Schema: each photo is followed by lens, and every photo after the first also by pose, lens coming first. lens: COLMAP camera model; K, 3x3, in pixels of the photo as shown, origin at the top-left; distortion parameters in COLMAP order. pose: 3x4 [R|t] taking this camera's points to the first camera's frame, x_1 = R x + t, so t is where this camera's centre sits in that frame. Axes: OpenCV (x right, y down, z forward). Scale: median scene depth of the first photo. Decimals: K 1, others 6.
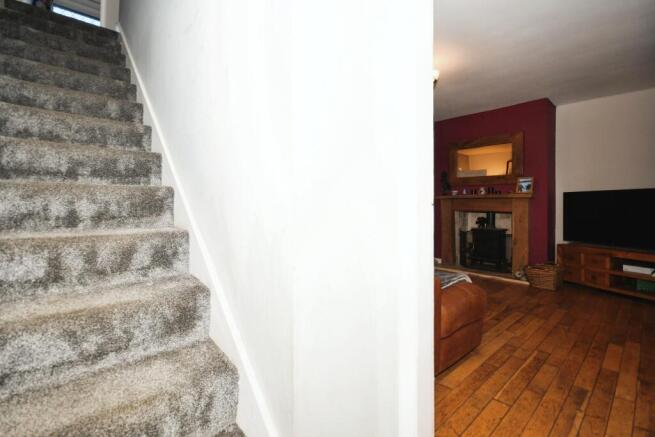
lens RADIAL K [[296.1, 0, 328.4], [0, 296.1, 197.4], [0, 0, 1]] dist [-0.001308, -0.000774]
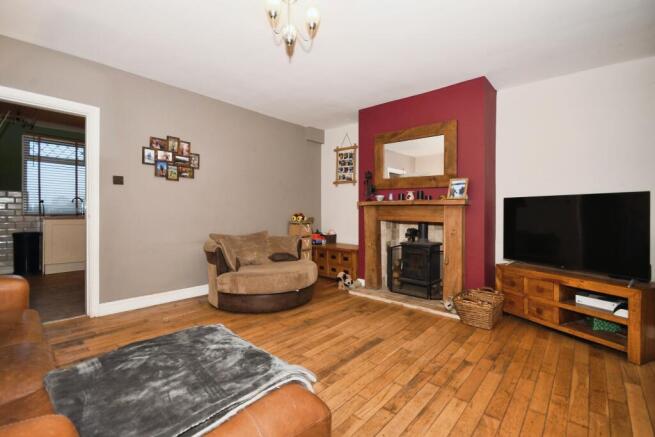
lens RADIAL K [[297.6, 0, 325.5], [0, 297.6, 204.0], [0, 0, 1]] dist [-0.000471, 0.000257]
pose [[0.994297, 0.001484, 0.106635, 0.233033], [-0.001967, 0.999988, 0.004427, -0.003552], [-0.106627, -0.004612, 0.994288, 0.259300]]
